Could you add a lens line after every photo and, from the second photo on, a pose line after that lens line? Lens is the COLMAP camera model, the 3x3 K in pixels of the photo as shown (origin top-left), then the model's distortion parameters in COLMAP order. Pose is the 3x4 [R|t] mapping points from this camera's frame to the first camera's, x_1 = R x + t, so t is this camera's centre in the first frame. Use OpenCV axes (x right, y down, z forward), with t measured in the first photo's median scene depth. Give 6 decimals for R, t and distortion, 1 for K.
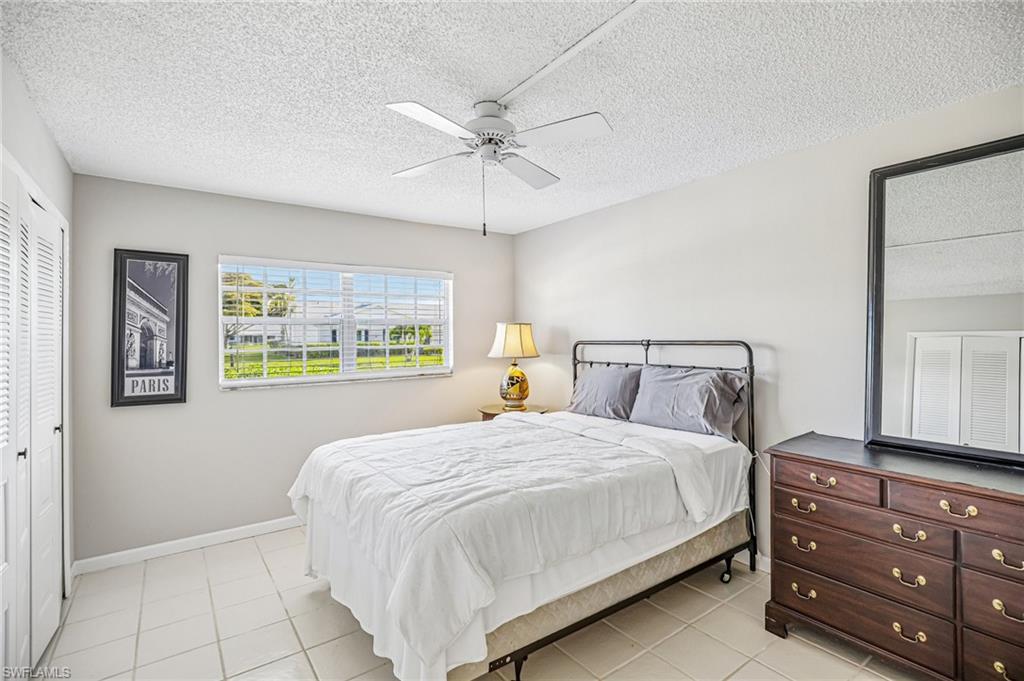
lens RADIAL K [[472.8, 0, 521.2], [0, 472.8, 332.0], [0, 0, 1]] dist [-0.020699, 0.004697]
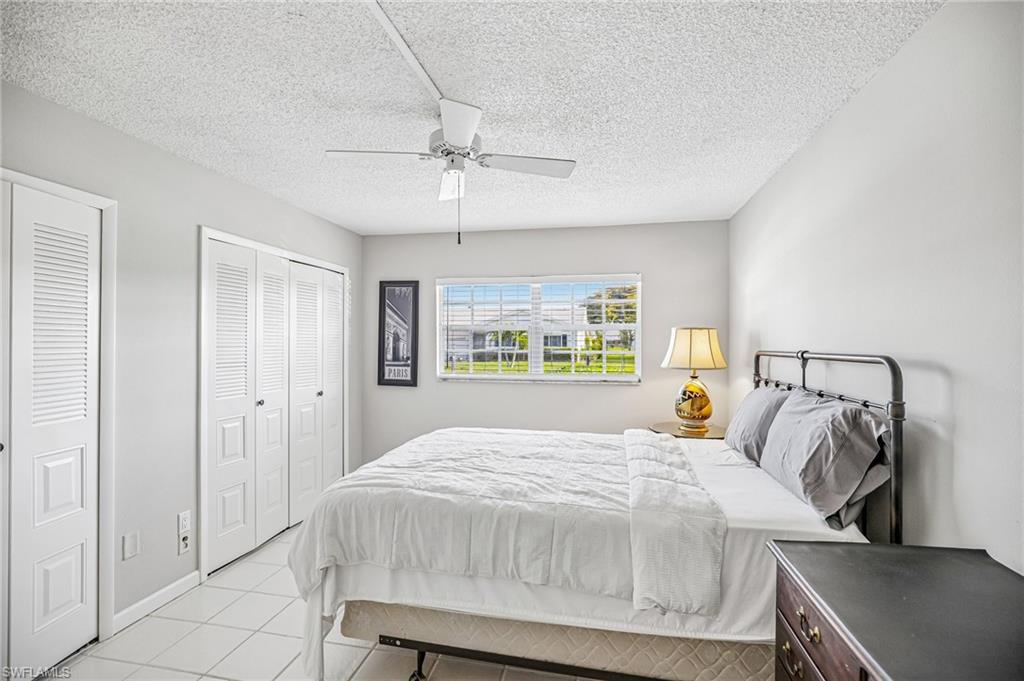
lens RADIAL K [[472.8, 0, 513.2], [0, 472.8, 344.8], [0, 0, 1]] dist [-0.020699, 0.004697]
pose [[0.676787, 0.017774, -0.735964, 0.537001], [-0.005519, 0.999803, 0.019071, -0.003379], [0.736158, -0.008845, 0.676752, 0.273642]]
